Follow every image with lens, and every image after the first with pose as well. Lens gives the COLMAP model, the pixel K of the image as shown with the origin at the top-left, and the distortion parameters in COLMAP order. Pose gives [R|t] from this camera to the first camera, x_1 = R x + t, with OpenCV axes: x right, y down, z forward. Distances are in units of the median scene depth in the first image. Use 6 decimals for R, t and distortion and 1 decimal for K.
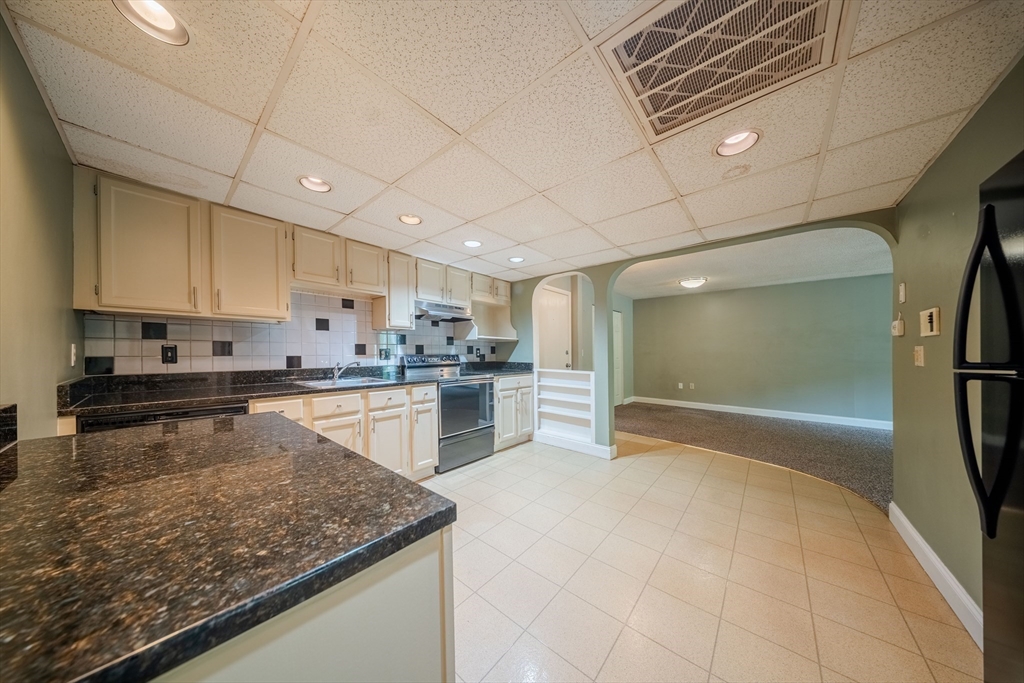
lens RADIAL K [[303.4, 0, 501.7], [0, 303.4, 343.7], [0, 0, 1]] dist [0.002019, -0.000449]
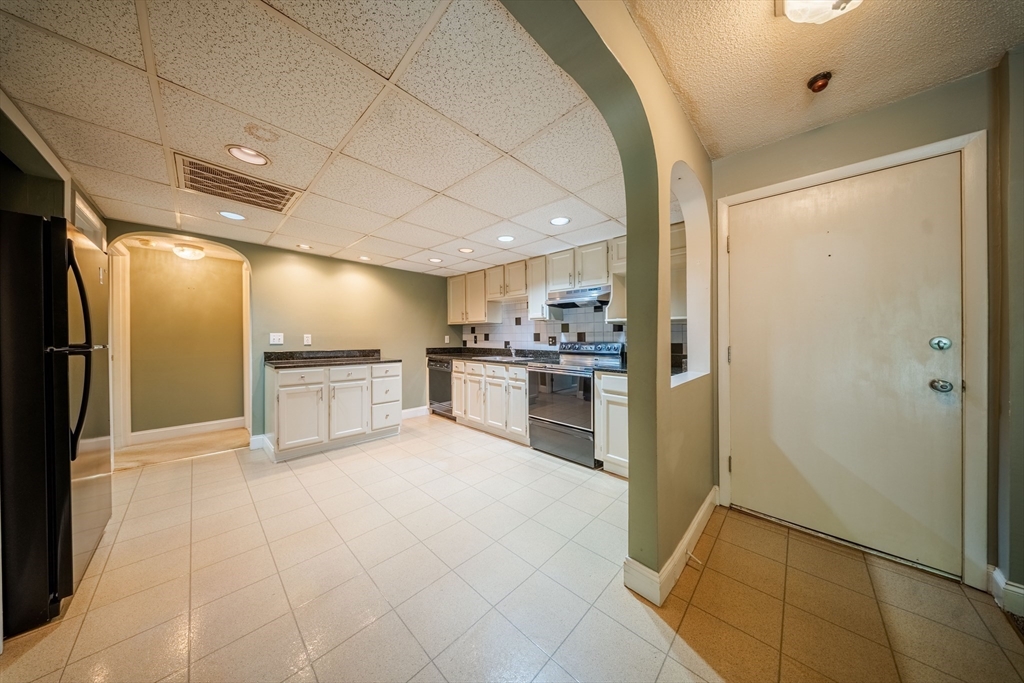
lens RADIAL K [[303.4, 0, 510.1], [0, 303.4, 342.6], [0, 0, 1]] dist [0.002019, -0.000449]
pose [[-0.047069, 0.014174, -0.998791, 0.850021], [0.023282, 0.999643, 0.013089, 0.022345], [0.998620, -0.022638, -0.047382, 0.913672]]
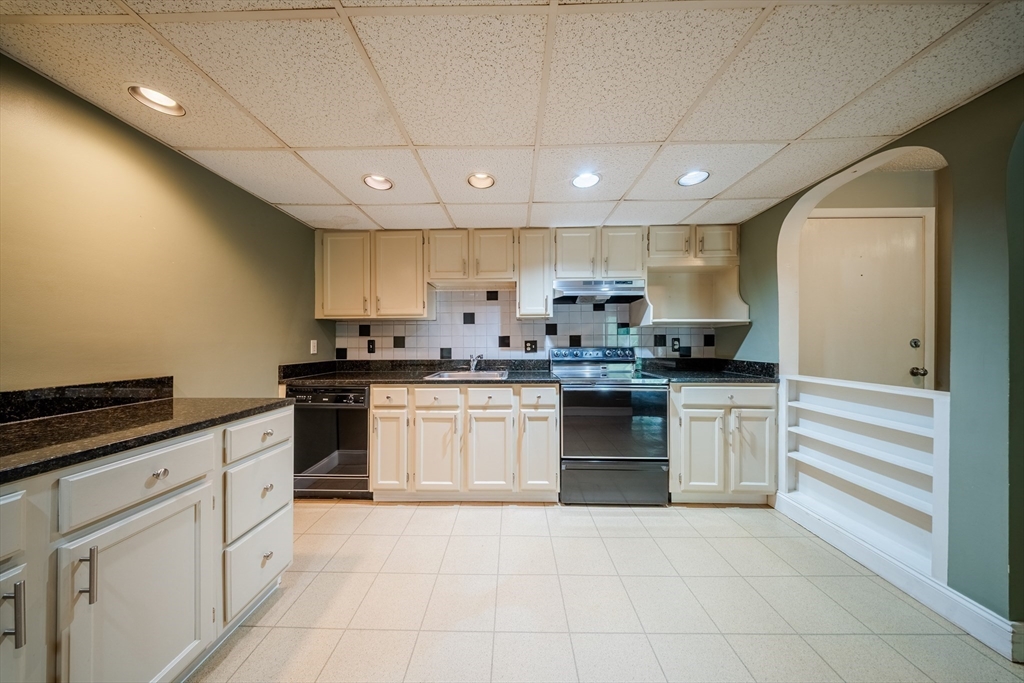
lens RADIAL K [[303.4, 0, 511.3], [0, 303.4, 342.1], [0, 0, 1]] dist [0.002019, -0.000449]
pose [[0.642864, -0.008369, -0.765934, 0.272870], [0.025580, 0.999617, 0.010548, 0.010877], [0.765553, -0.026374, 0.642832, 0.388591]]
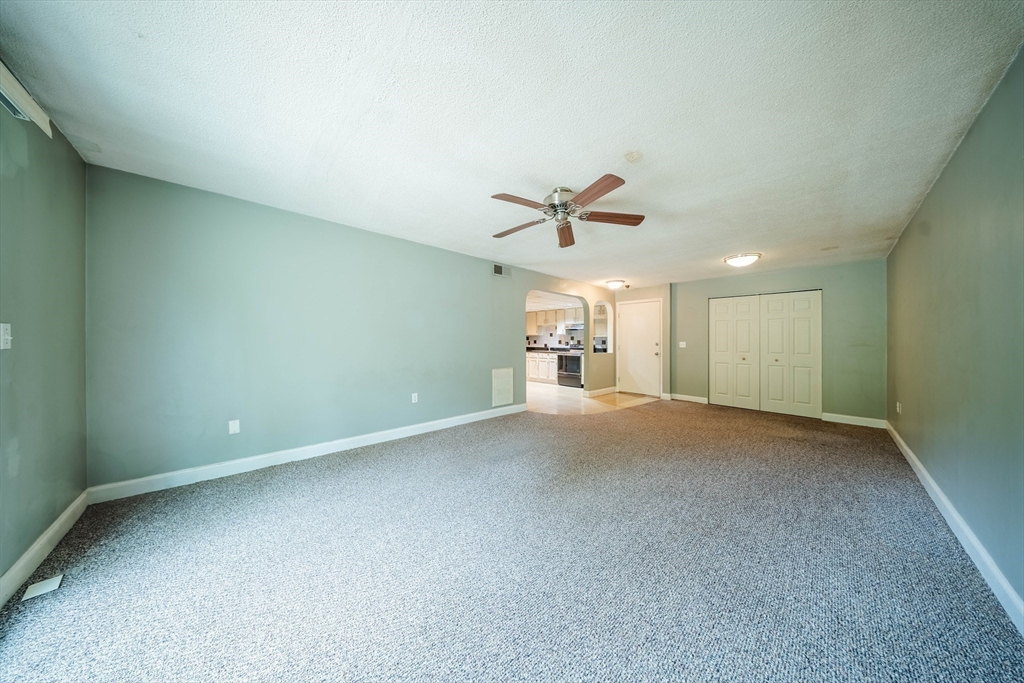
lens RADIAL K [[303.4, 0, 506.0], [0, 303.4, 347.3], [0, 0, 1]] dist [0.002019, -0.000449]
pose [[-0.102153, 0.013219, -0.994681, 2.541676], [0.015127, 0.999817, 0.011734, 0.026623], [0.994654, -0.013848, -0.102334, 0.745923]]
